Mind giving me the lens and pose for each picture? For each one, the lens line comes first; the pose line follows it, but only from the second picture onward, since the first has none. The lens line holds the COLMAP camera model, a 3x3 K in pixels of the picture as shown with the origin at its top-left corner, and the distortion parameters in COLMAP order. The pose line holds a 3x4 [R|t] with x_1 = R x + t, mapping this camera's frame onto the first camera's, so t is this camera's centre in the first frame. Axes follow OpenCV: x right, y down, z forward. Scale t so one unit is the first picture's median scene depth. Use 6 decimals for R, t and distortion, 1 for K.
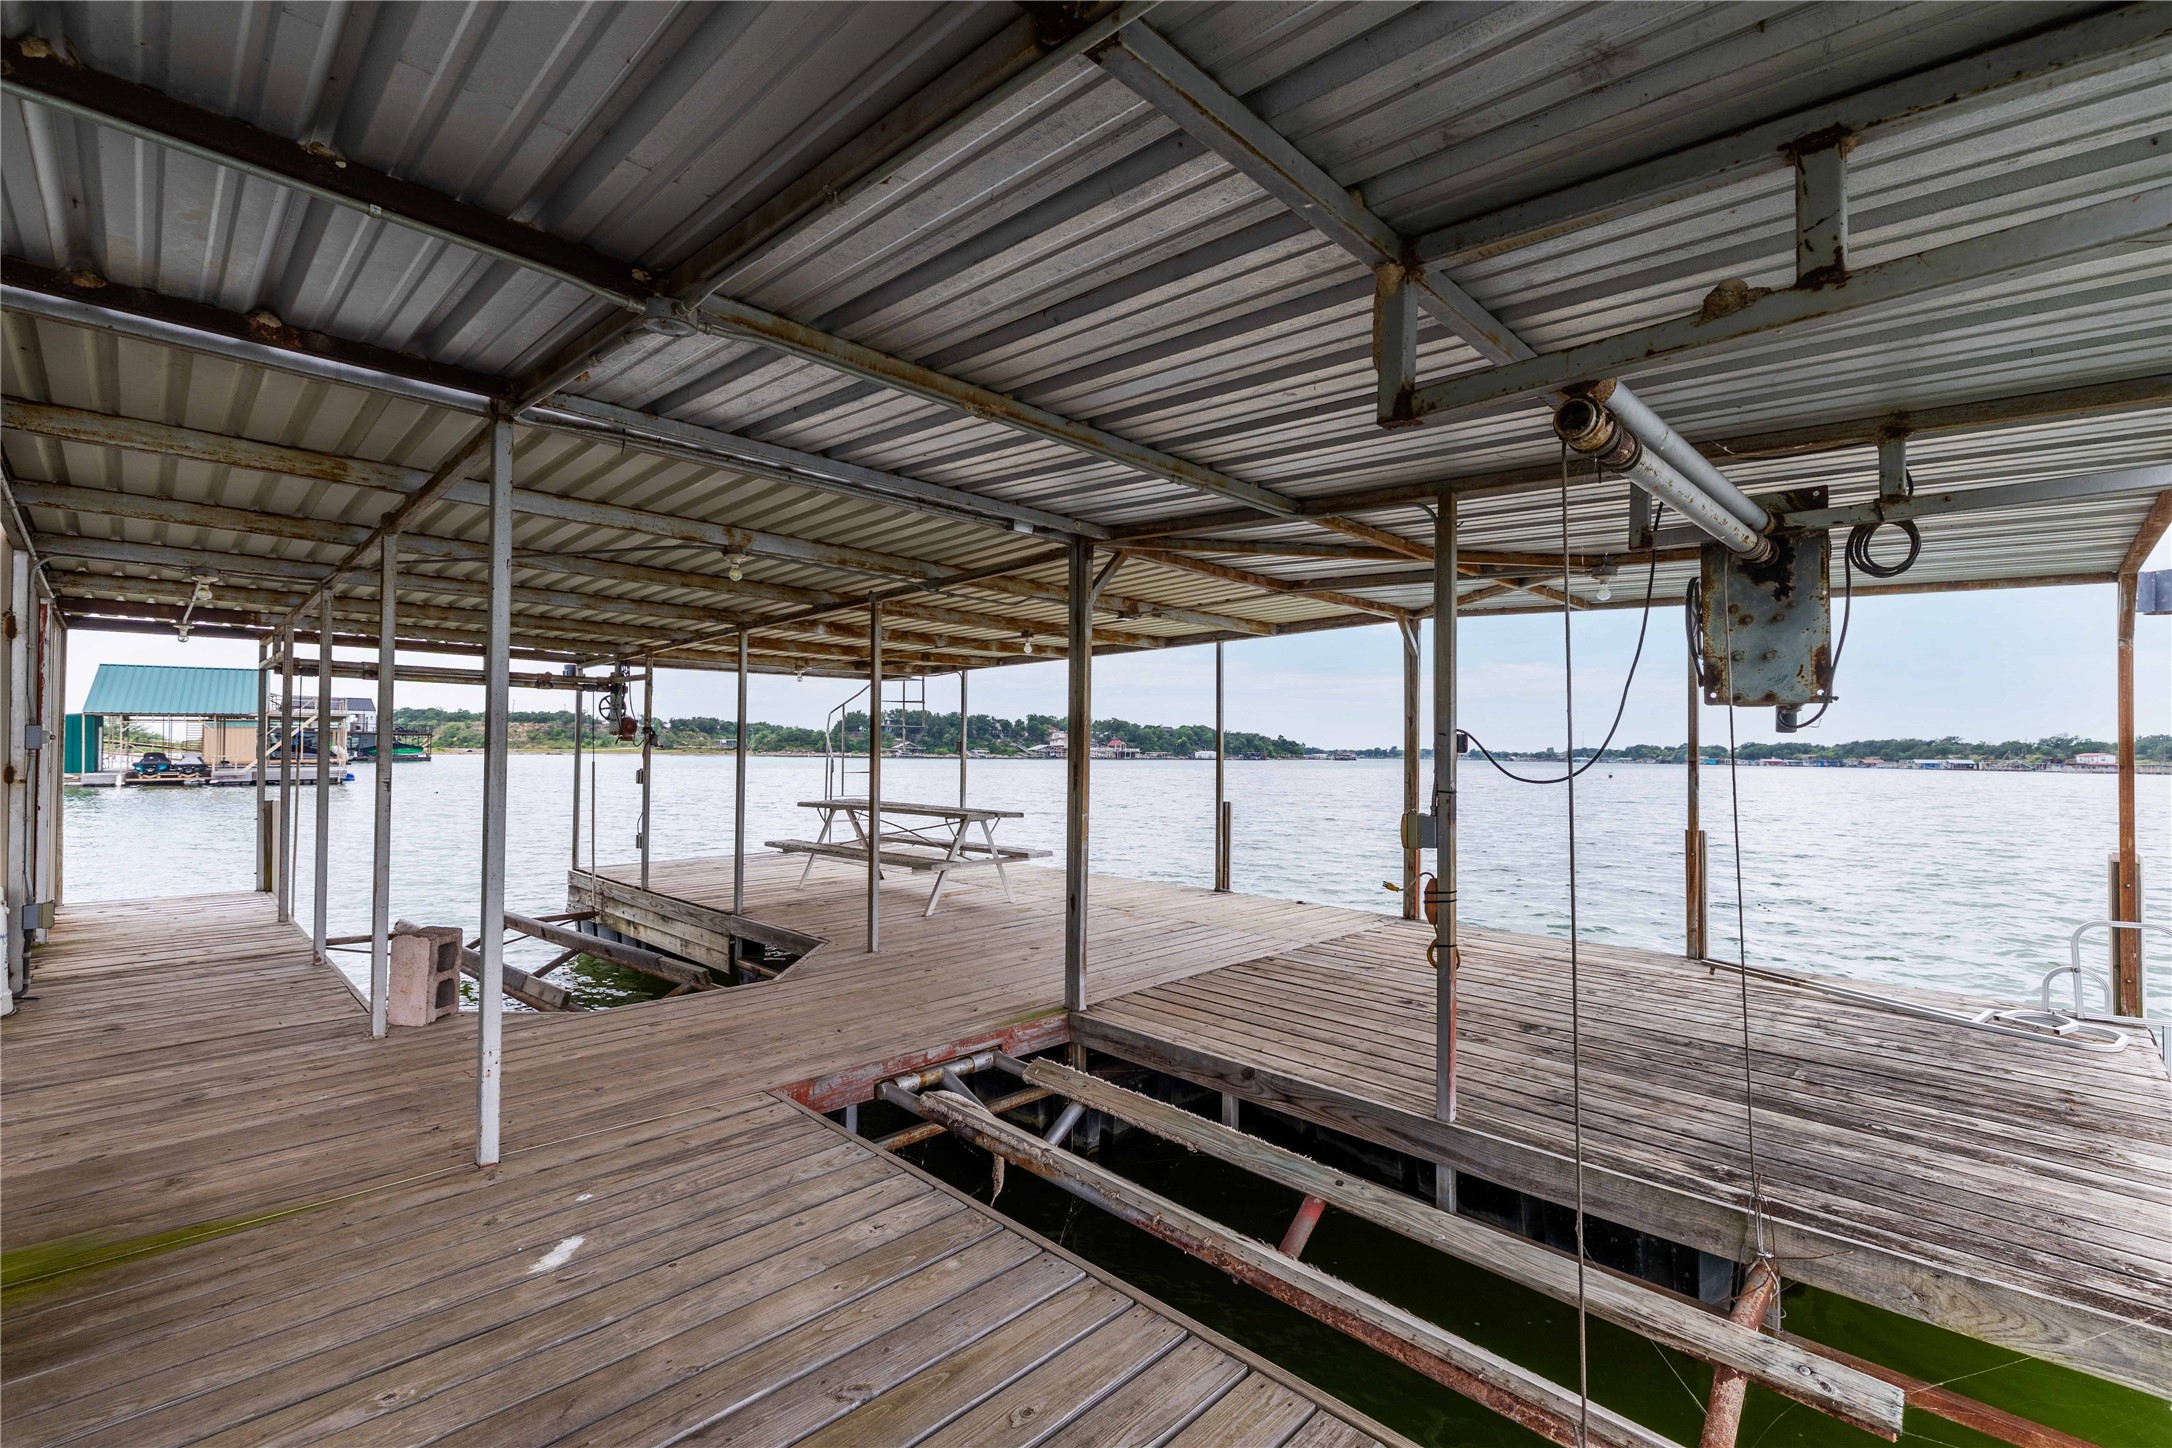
lens RADIAL K [[951.5, 0, 1080.8], [0, 951.5, 727.3], [0, 0, 1]] dist [0.000983, 0.001581]
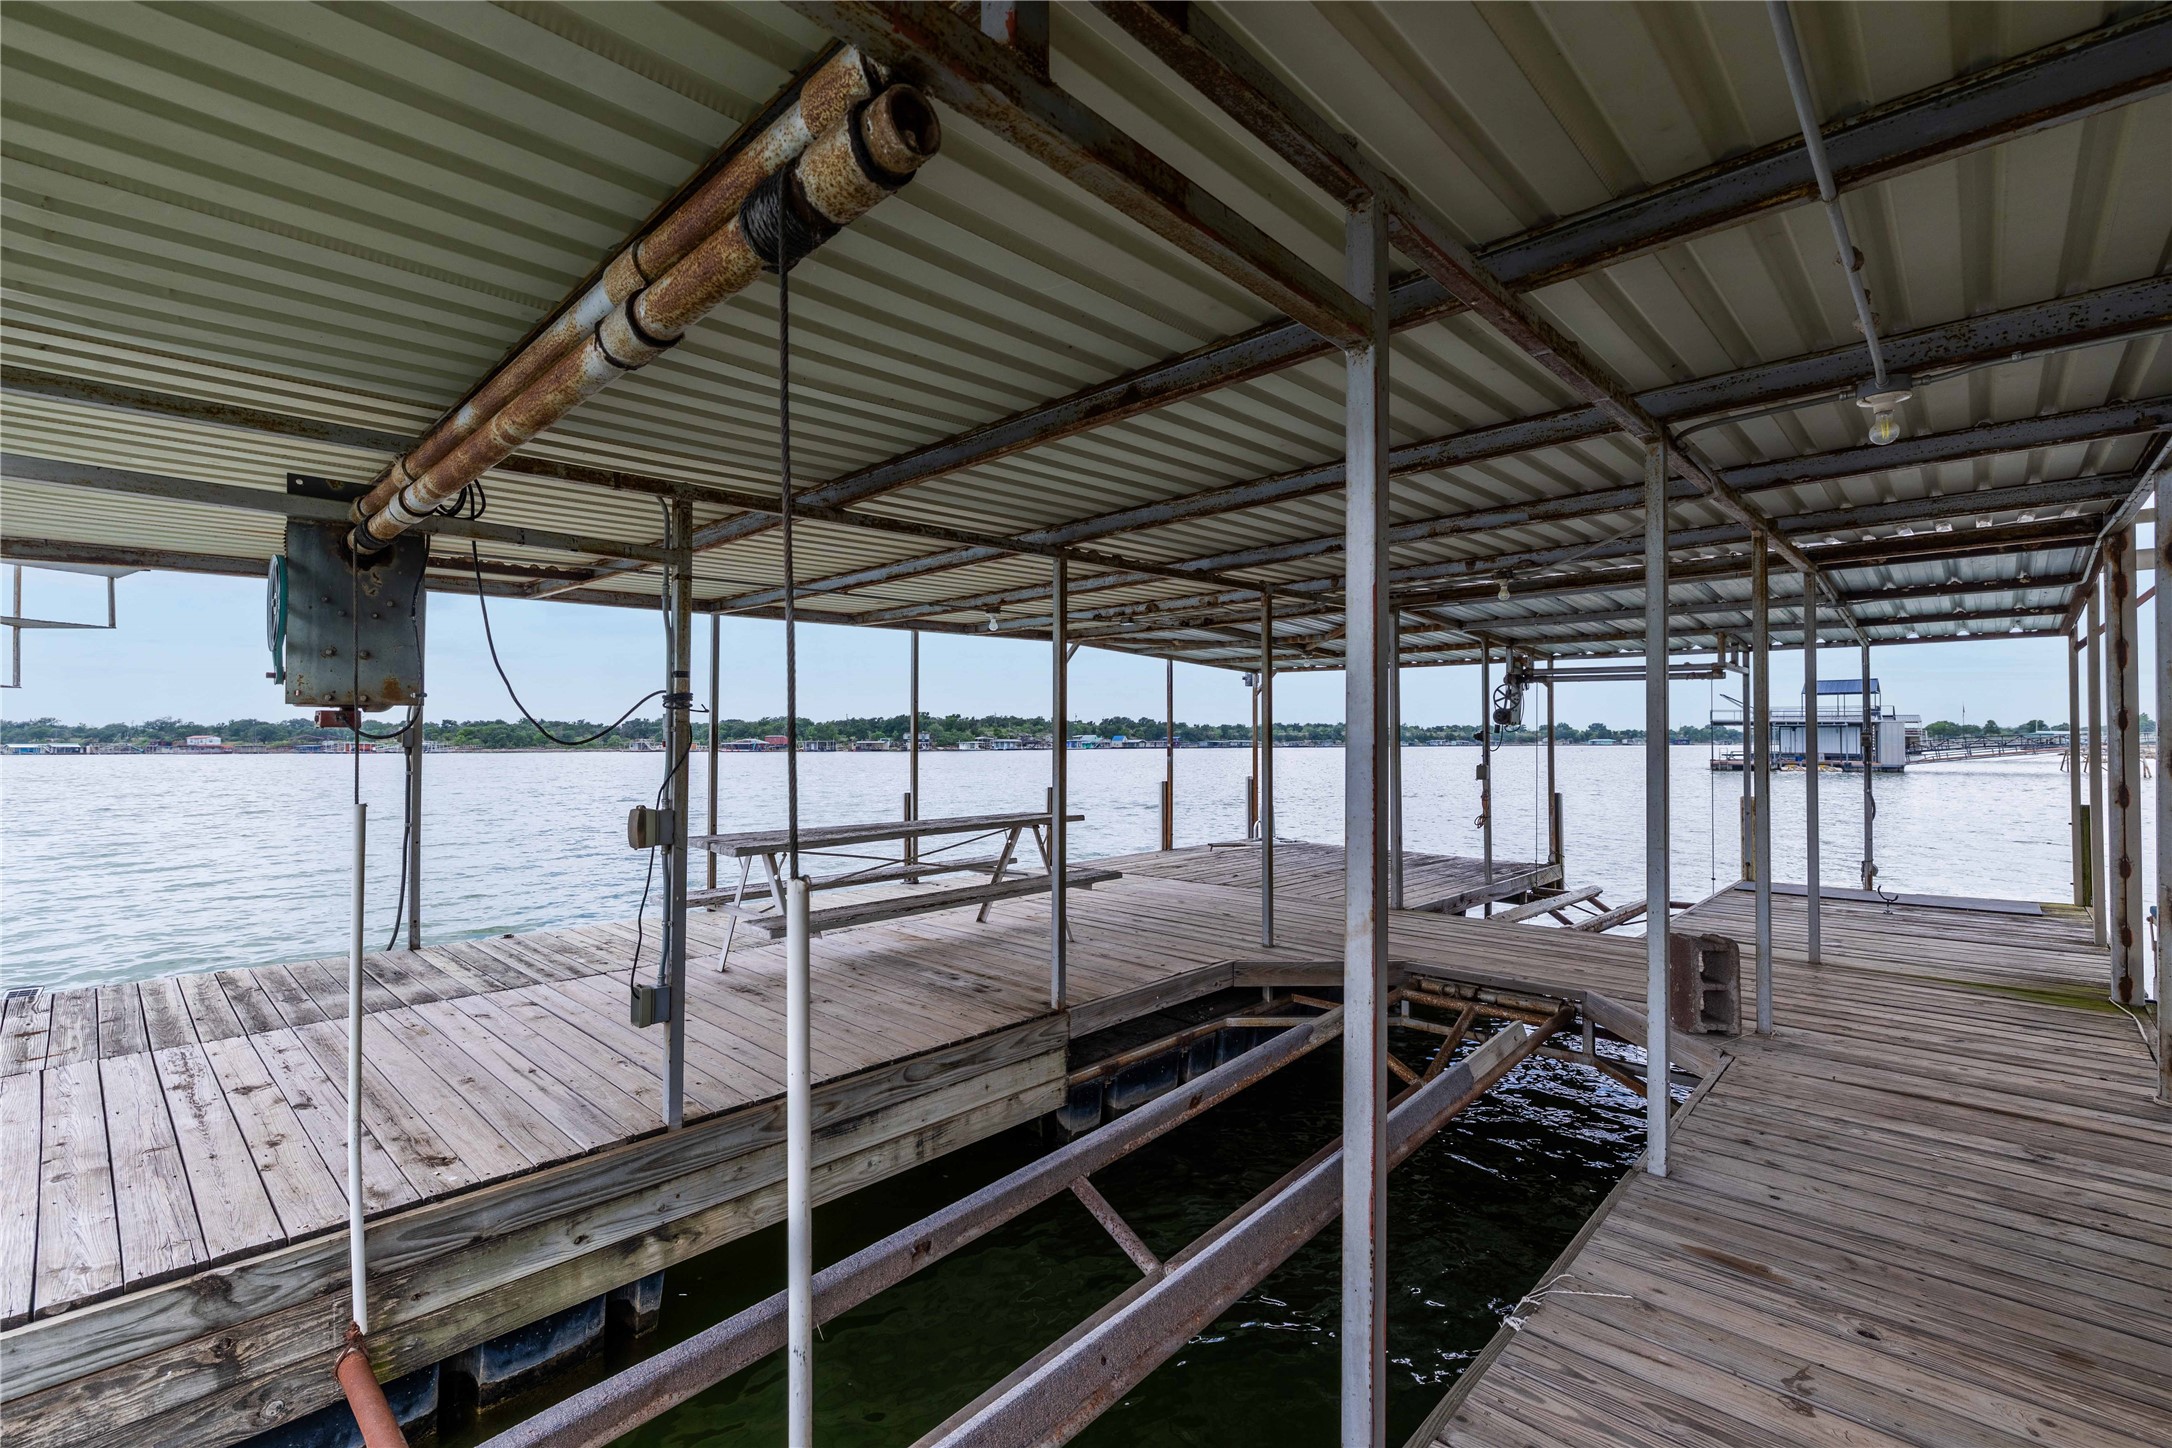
lens RADIAL K [[951.5, 0, 1083.7], [0, 951.5, 725.8], [0, 0, 1]] dist [0.000983, 0.001581]
pose [[-0.019525, 0.002602, 0.999806, -0.372560], [-0.019289, 0.999810, -0.002979, 0.004058], [-0.999623, -0.019343, -0.019471, 0.373773]]
